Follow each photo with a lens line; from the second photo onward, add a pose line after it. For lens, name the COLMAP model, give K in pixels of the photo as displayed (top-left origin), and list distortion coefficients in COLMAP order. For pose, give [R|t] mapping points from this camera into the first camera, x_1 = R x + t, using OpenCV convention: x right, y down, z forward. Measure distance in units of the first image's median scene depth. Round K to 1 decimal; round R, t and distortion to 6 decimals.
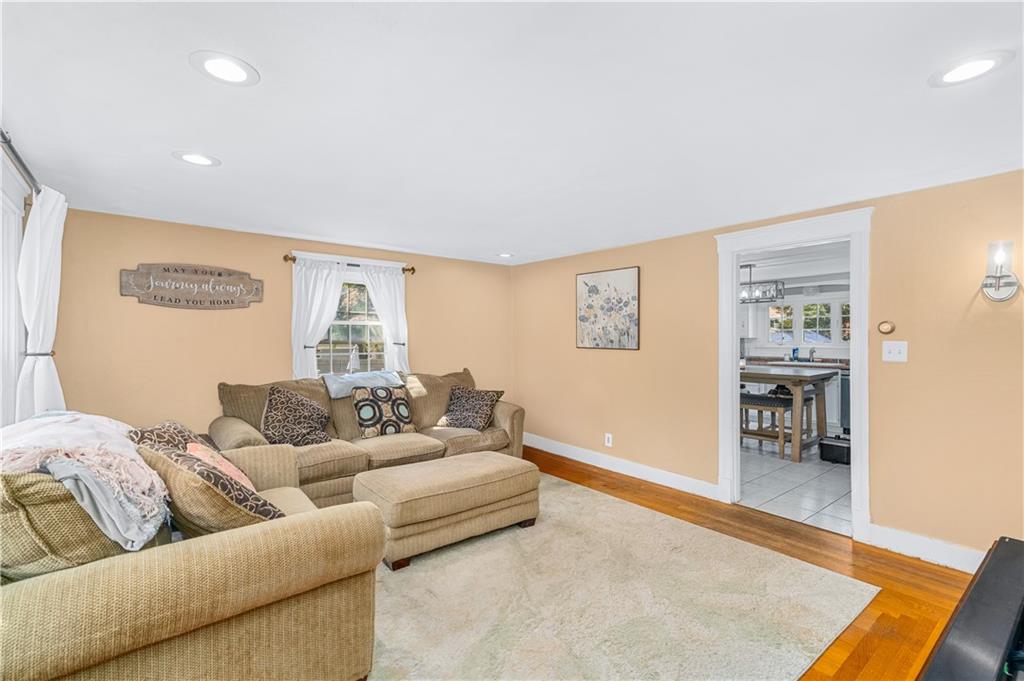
lens RADIAL K [[452.9, 0, 505.9], [0, 452.9, 341.5], [0, 0, 1]] dist [0.030001, 0.000295]
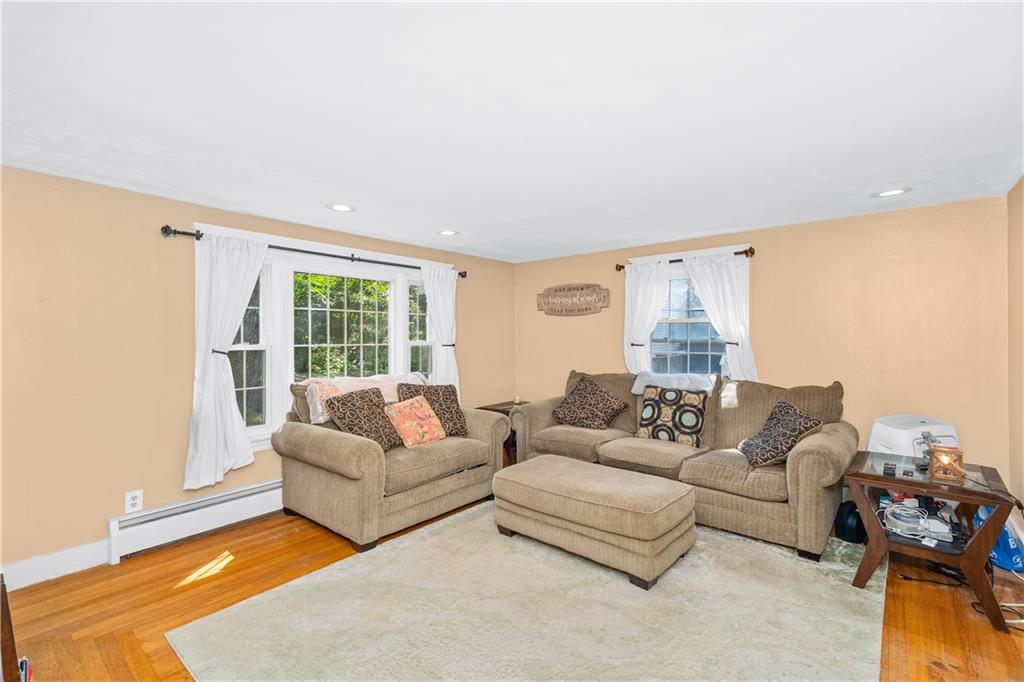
lens RADIAL K [[455.9, 0, 517.1], [0, 455.9, 339.8], [0, 0, 1]] dist [0.018735, 0.000413]
pose [[0.211201, 0.003979, -0.977434, 0.635072], [-0.004897, 0.999983, 0.003012, -0.002100], [0.977430, 0.004150, 0.211217, 0.545681]]
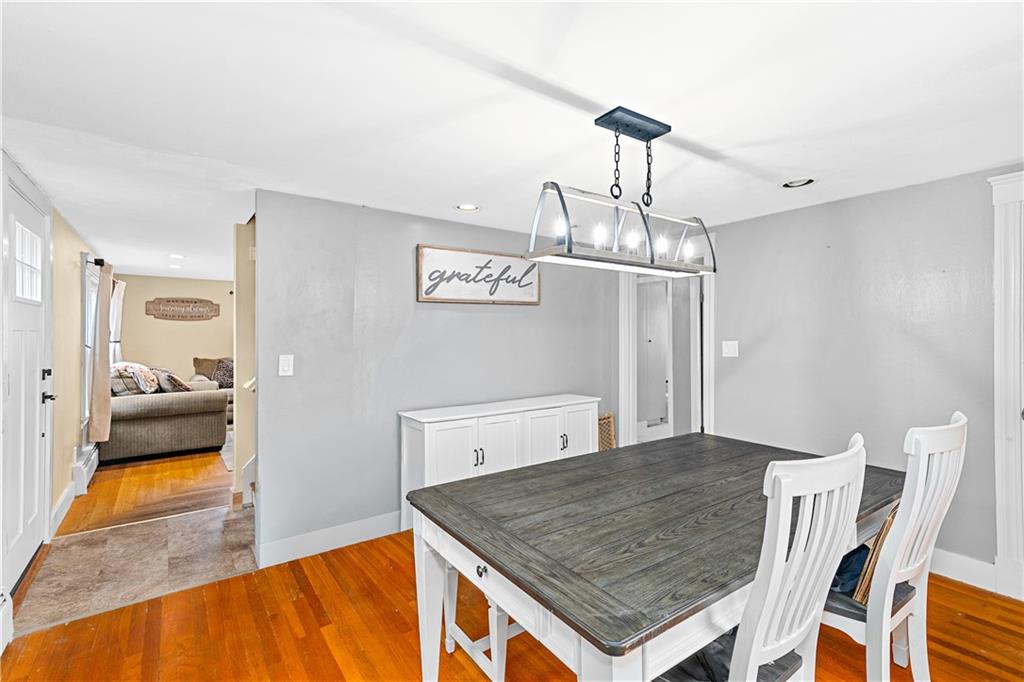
lens RADIAL K [[465.9, 0, 512.0], [0, 465.9, 341.0], [0, 0, 1]] dist [0.020898, 0.000291]
pose [[0.999144, 0.004783, -0.041087, 0.802478], [-0.004497, 0.999965, 0.007050, -0.003231], [0.041119, -0.006859, 0.999131, -0.941118]]
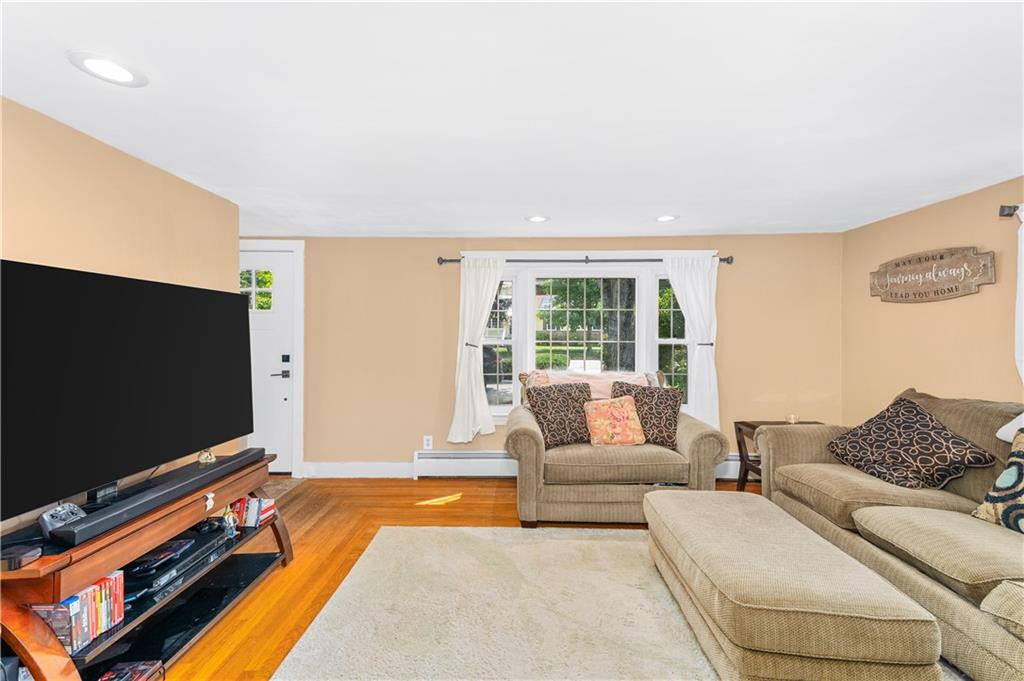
lens RADIAL K [[461.3, 0, 515.9], [0, 461.3, 336.8], [0, 0, 1]] dist [0.052733, 0.000234]
pose [[-0.627668, 0.003209, -0.778474, 0.521992], [-0.008900, 0.999897, 0.011298, -0.008313], [0.778430, 0.014020, -0.627575, 0.963160]]
